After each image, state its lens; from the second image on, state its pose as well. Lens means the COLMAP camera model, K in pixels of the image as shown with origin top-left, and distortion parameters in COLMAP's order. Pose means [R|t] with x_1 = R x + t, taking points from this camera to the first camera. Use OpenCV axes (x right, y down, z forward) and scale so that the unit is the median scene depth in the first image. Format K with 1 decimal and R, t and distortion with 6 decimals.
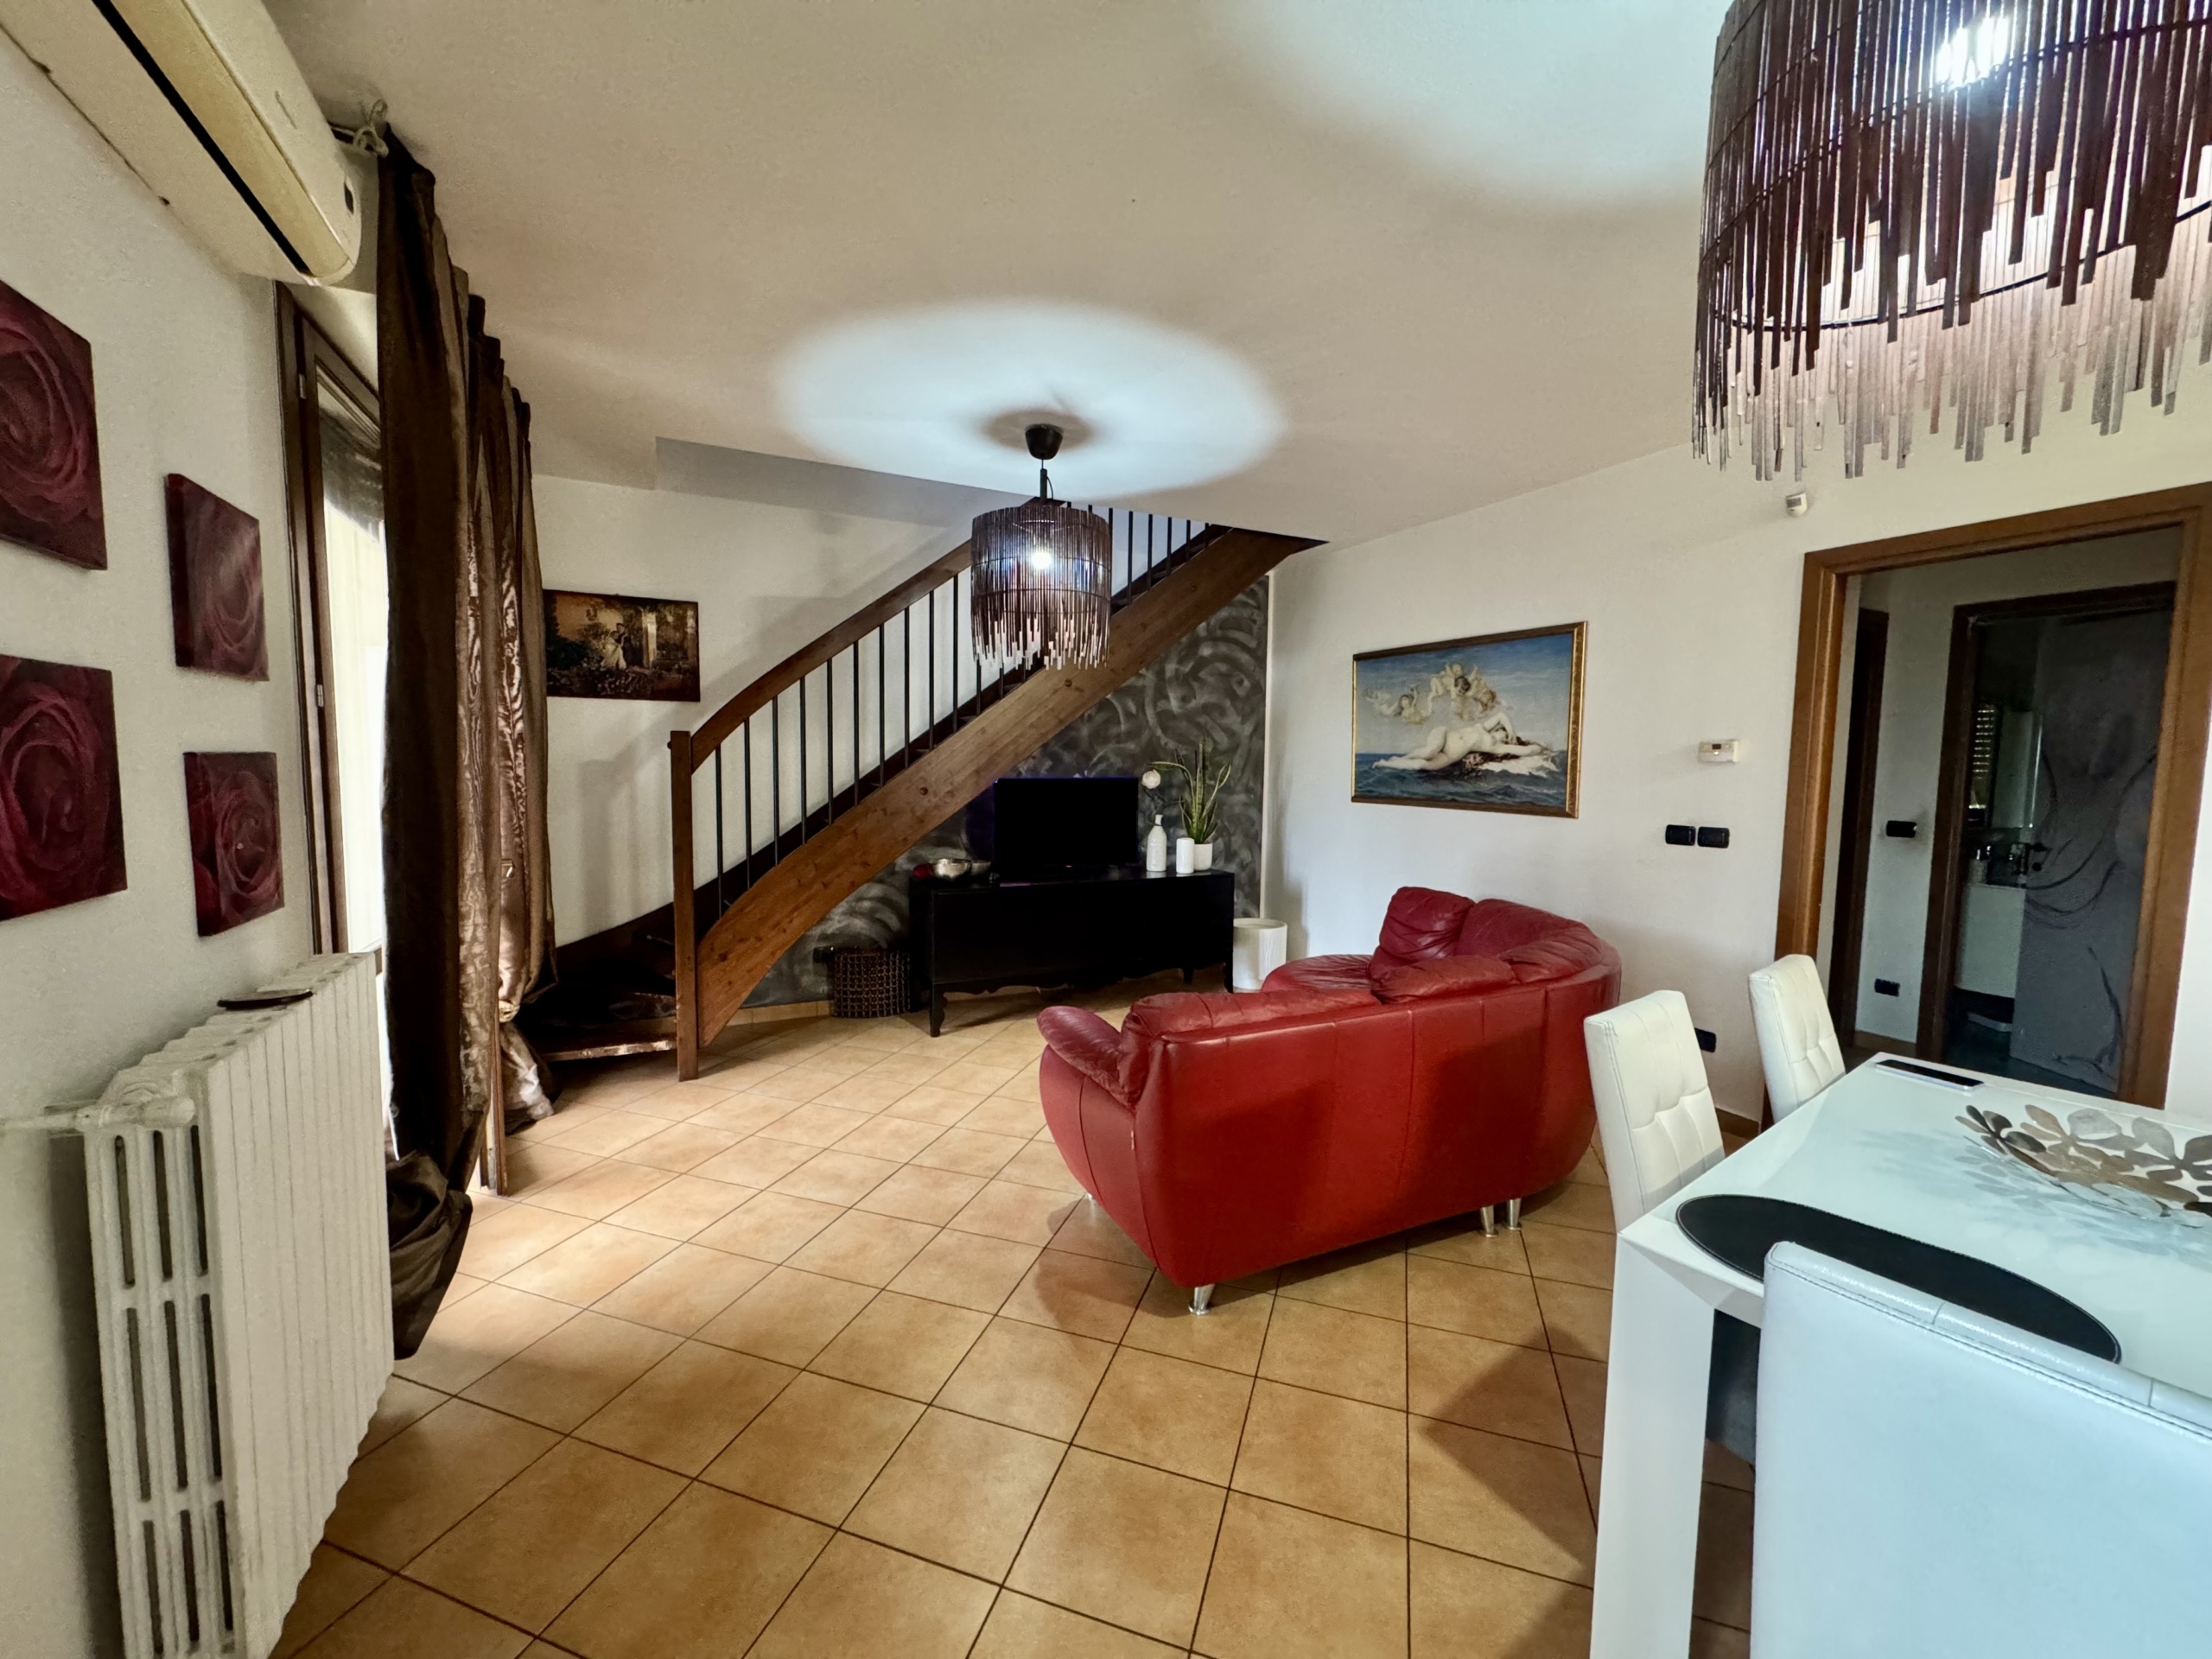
lens RADIAL K [[879.6, 0, 1106.0], [0, 879.6, 829.5], [0, 0, 1]] dist [-0.001450, 0.000316]
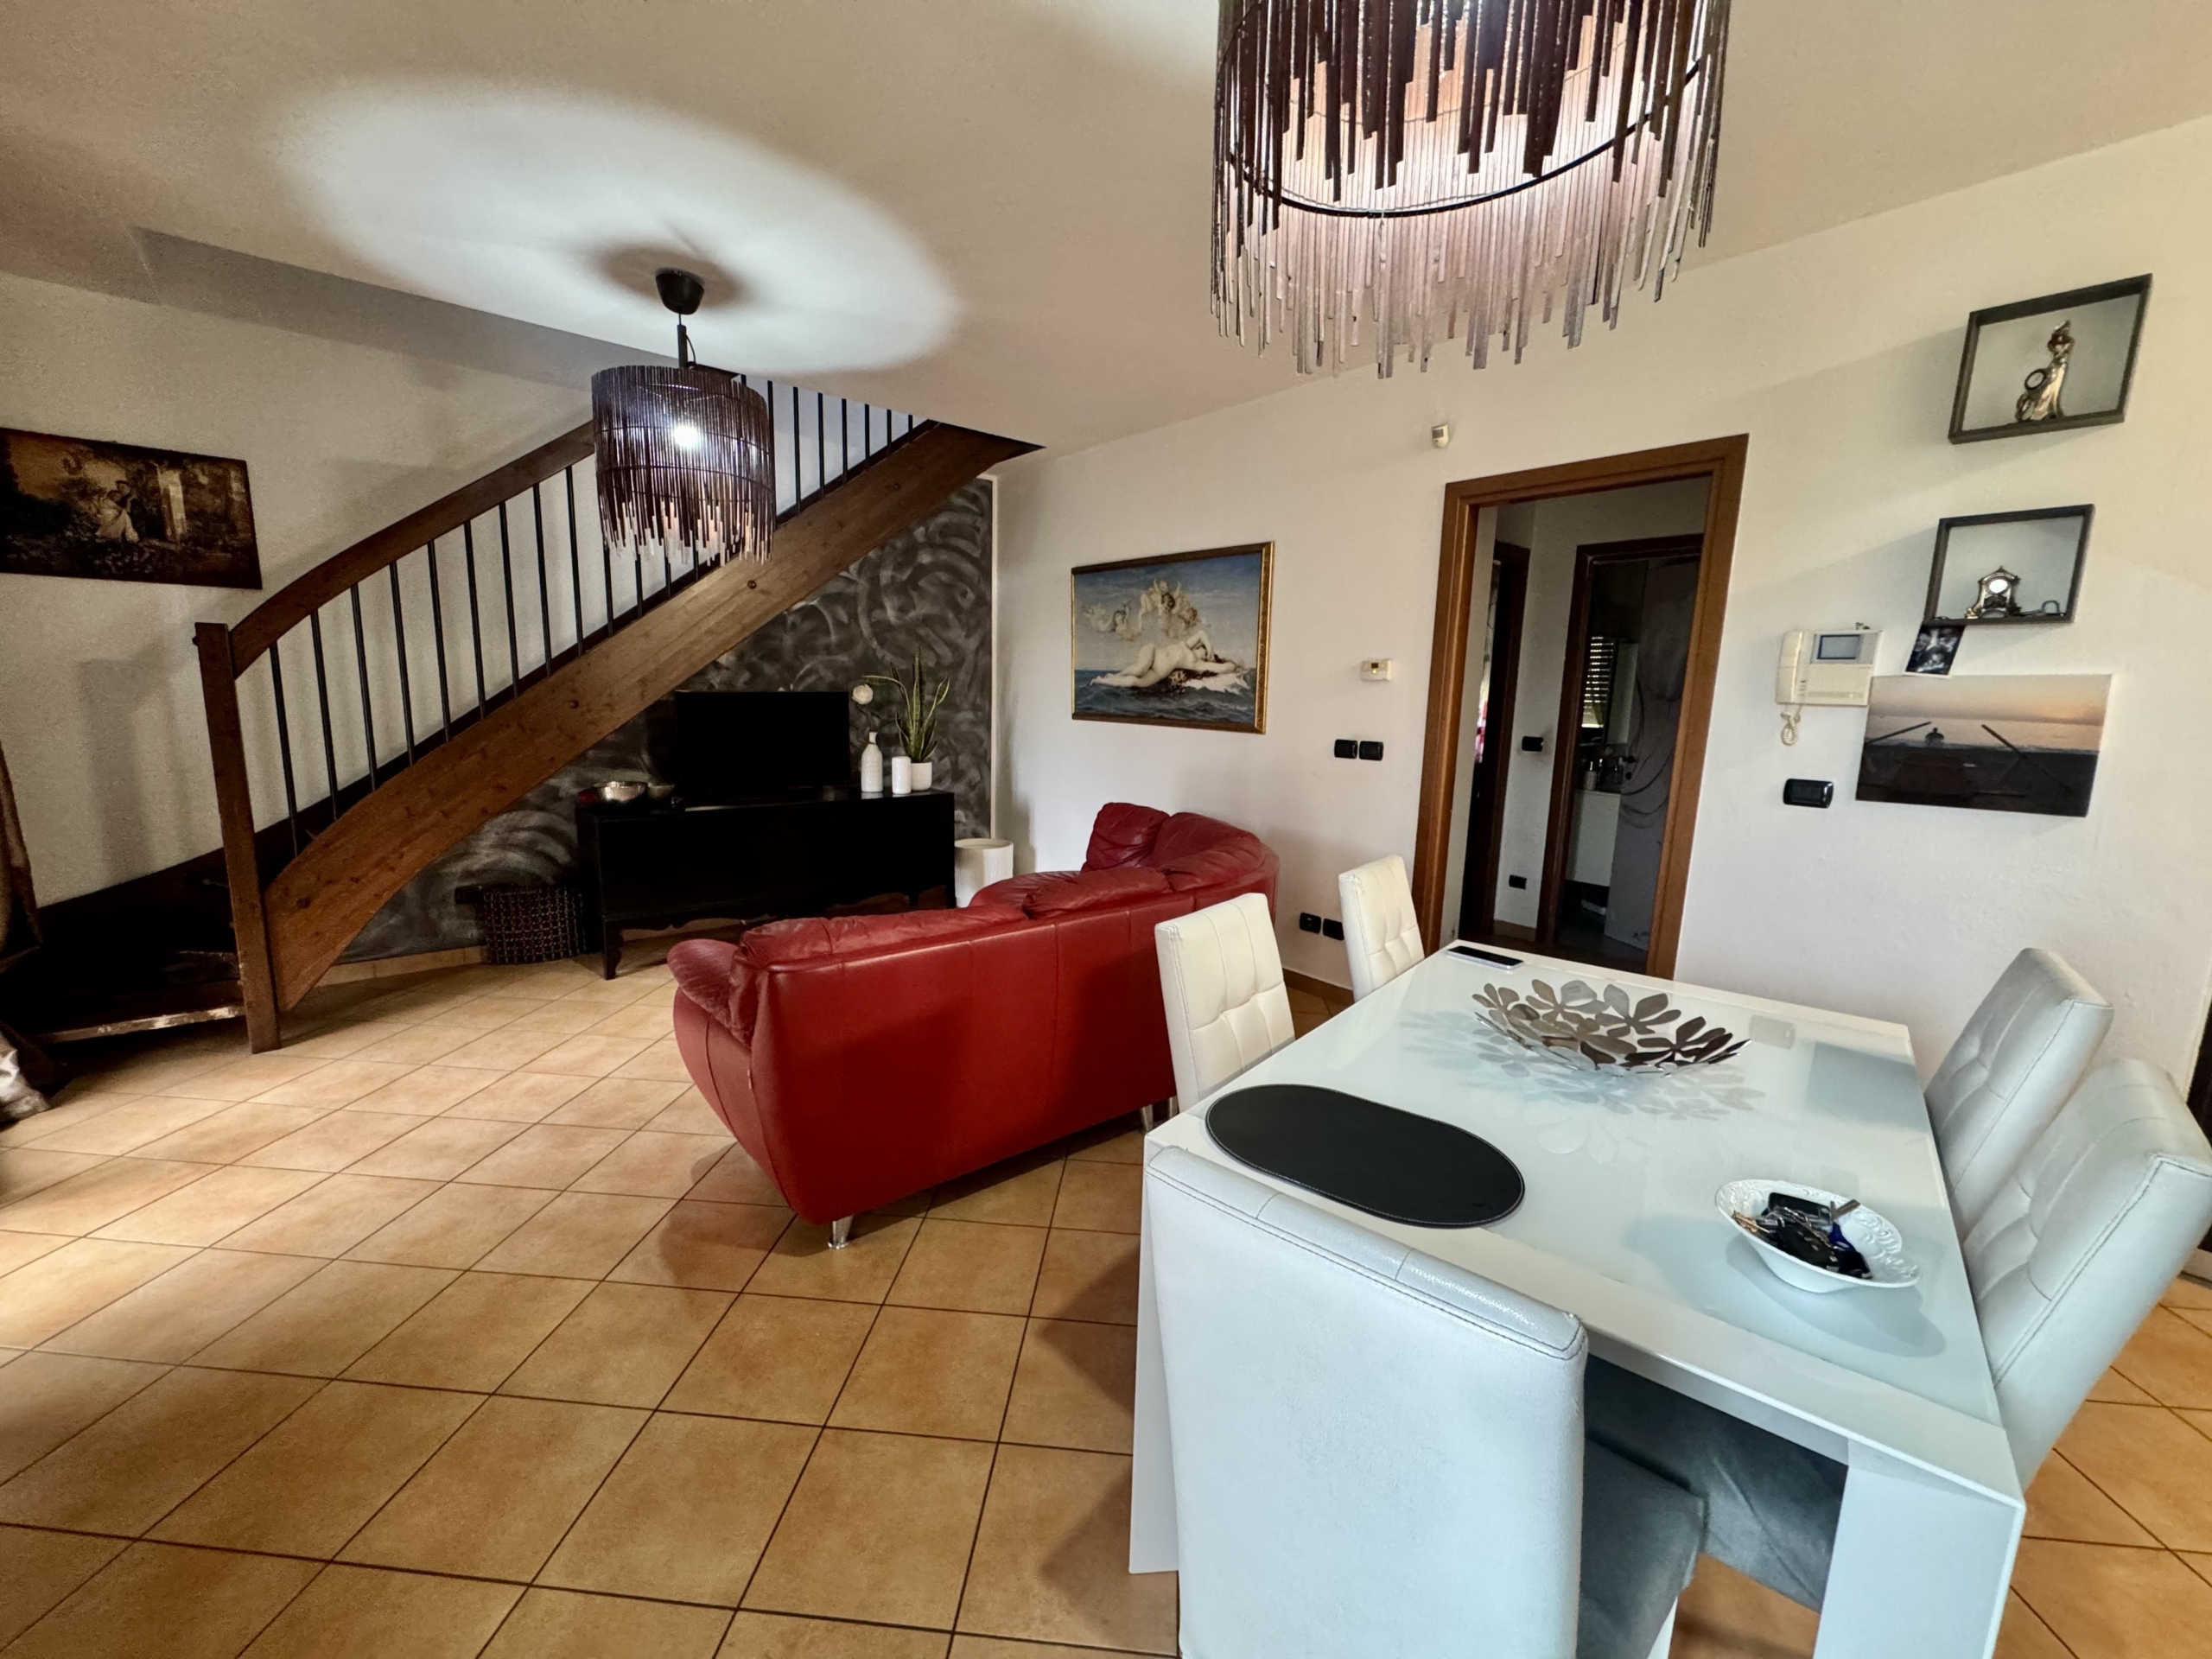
lens RADIAL K [[879.6, 0, 1106.0], [0, 879.6, 829.5], [0, 0, 1]] dist [-0.001450, 0.000316]
pose [[0.970307, -0.026618, 0.240406, 0.091893], [0.005487, 0.996093, 0.088142, 0.006807], [-0.241813, -0.084206, 0.966662, 0.020983]]
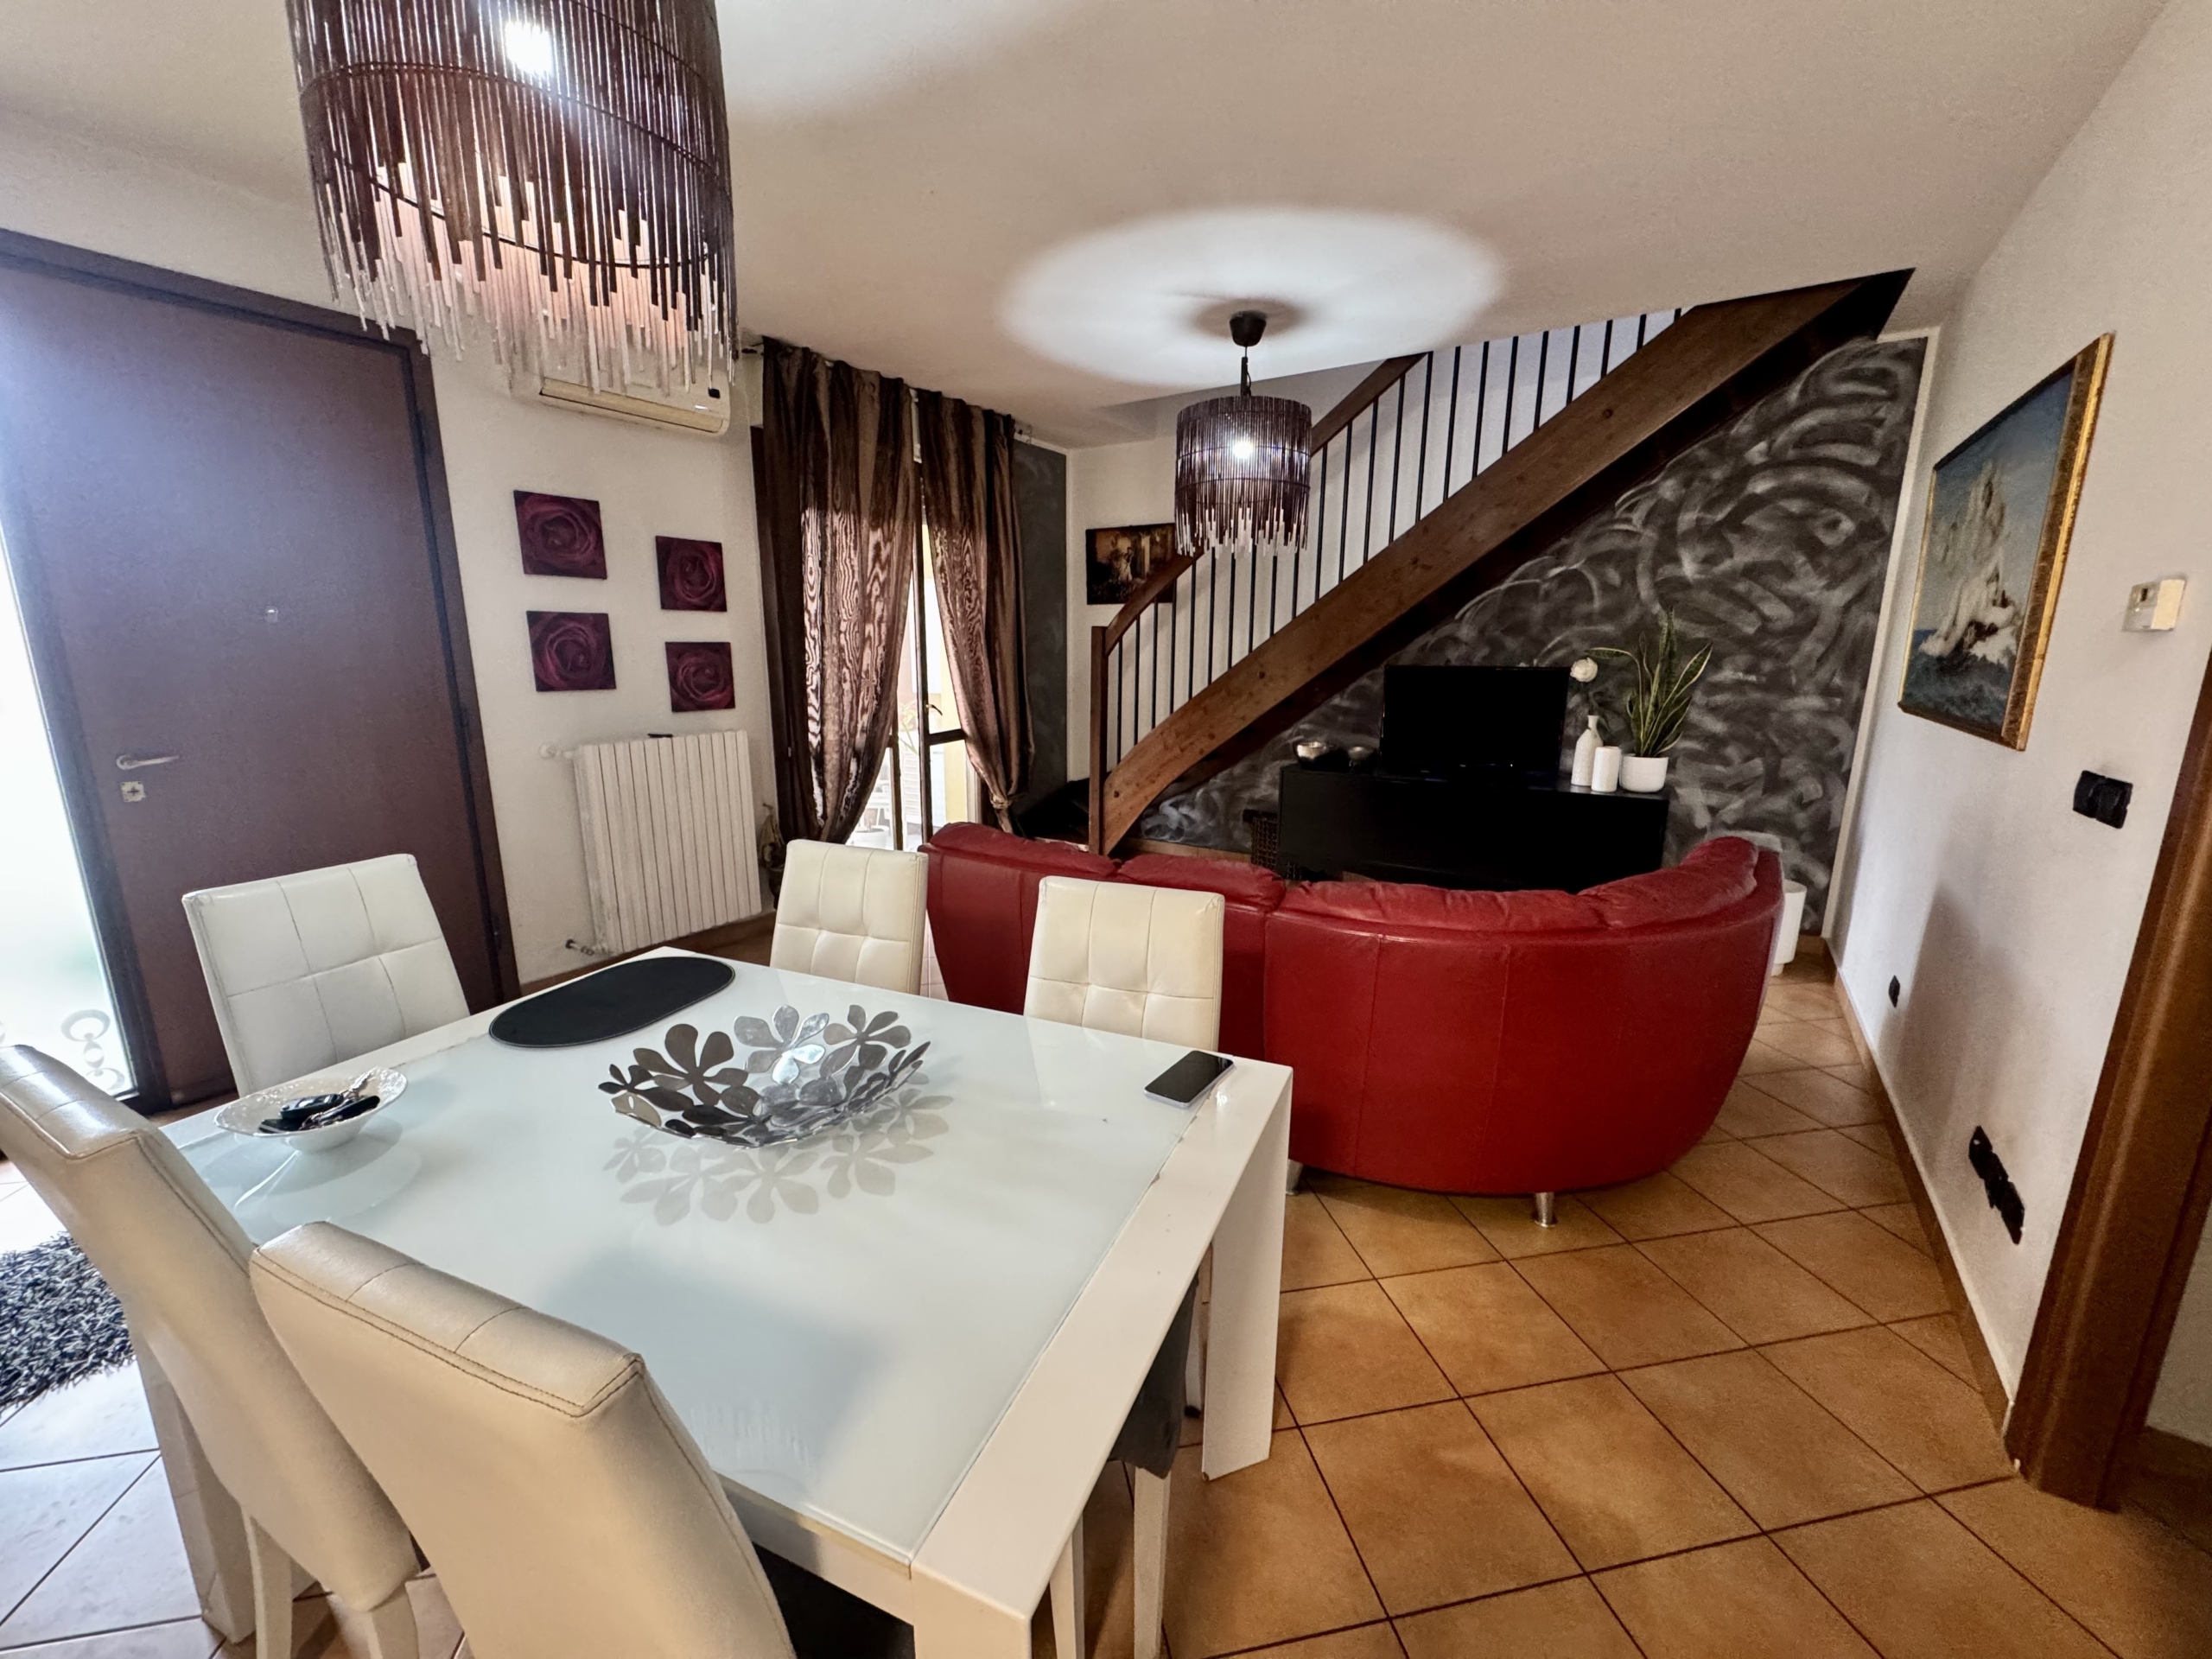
lens RADIAL K [[875.8, 0, 1100.9], [0, 875.8, 834.3], [0, 0, 1]] dist [-0.002223, 0.000137]
pose [[0.499715, 0.172327, -0.848875, 0.663115], [-0.067596, 0.984780, 0.160124, -0.009295], [0.863548, -0.022635, 0.503758, 0.266782]]
